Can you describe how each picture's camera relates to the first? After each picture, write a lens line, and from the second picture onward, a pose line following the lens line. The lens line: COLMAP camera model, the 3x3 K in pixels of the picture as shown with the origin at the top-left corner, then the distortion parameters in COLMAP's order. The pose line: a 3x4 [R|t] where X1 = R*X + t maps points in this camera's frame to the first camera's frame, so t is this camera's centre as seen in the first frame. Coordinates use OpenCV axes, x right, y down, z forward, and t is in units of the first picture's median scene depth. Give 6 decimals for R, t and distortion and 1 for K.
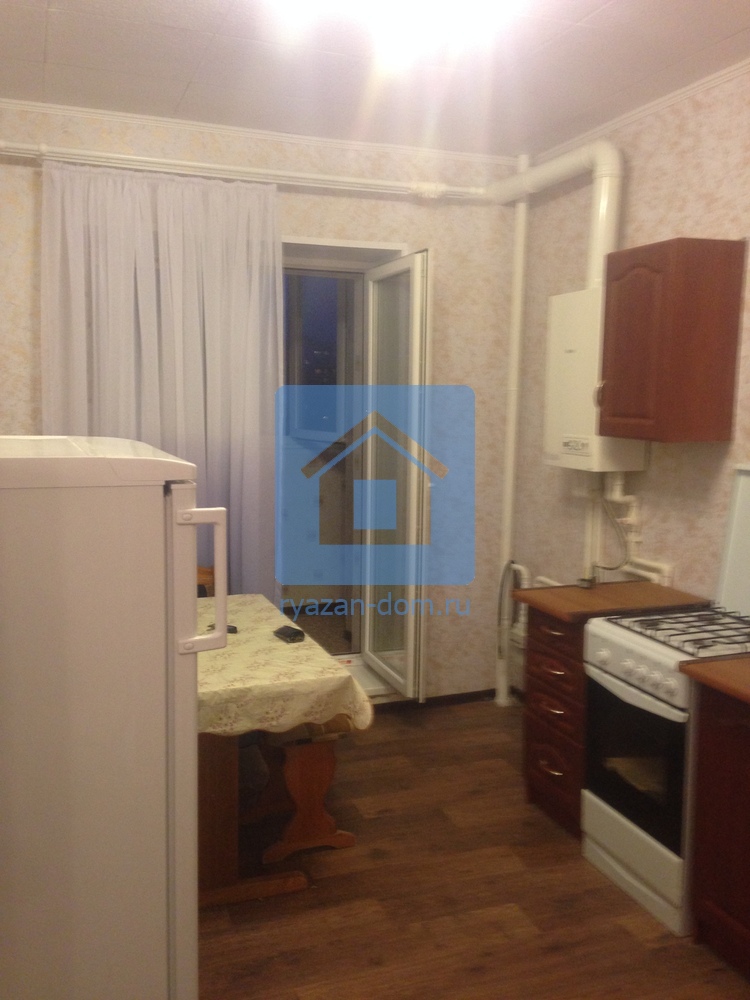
lens RADIAL K [[917.9, 0, 375.0], [0, 917.9, 500.0], [0, 0, 1]] dist [0.003664, -0.015352]
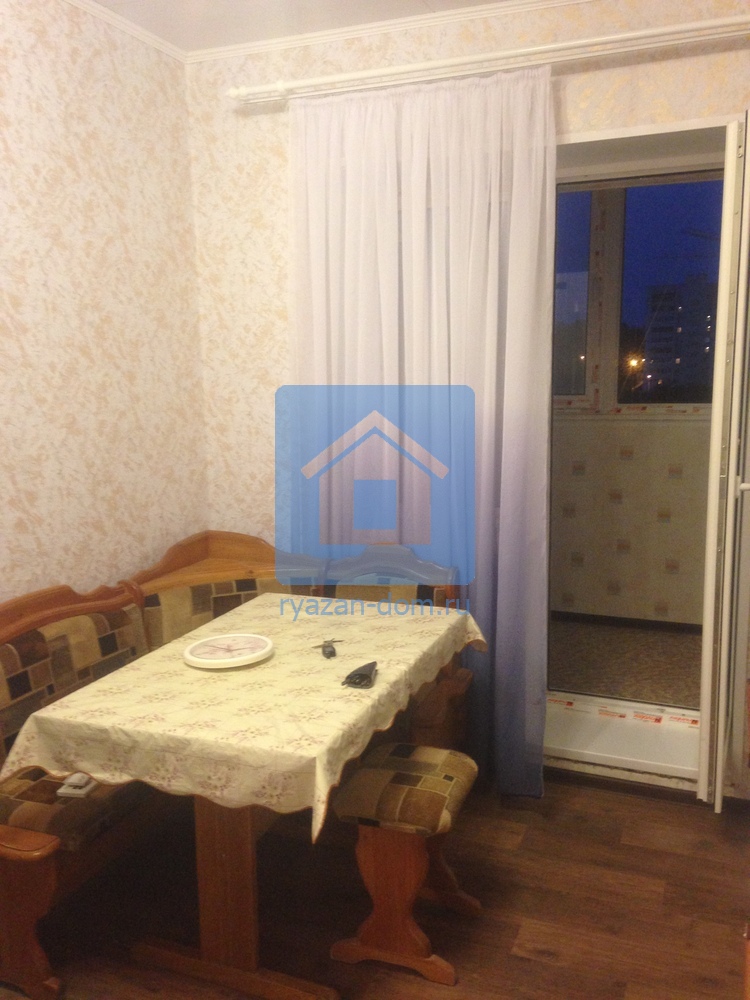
lens RADIAL K [[917.9, 0, 375.0], [0, 917.9, 500.0], [0, 0, 1]] dist [0.003664, -0.015352]
pose [[0.718564, 0.074725, -0.691435, 0.484659], [-0.046662, 0.997151, 0.059271, -0.047934], [0.693894, -0.010326, 0.720004, 0.546992]]
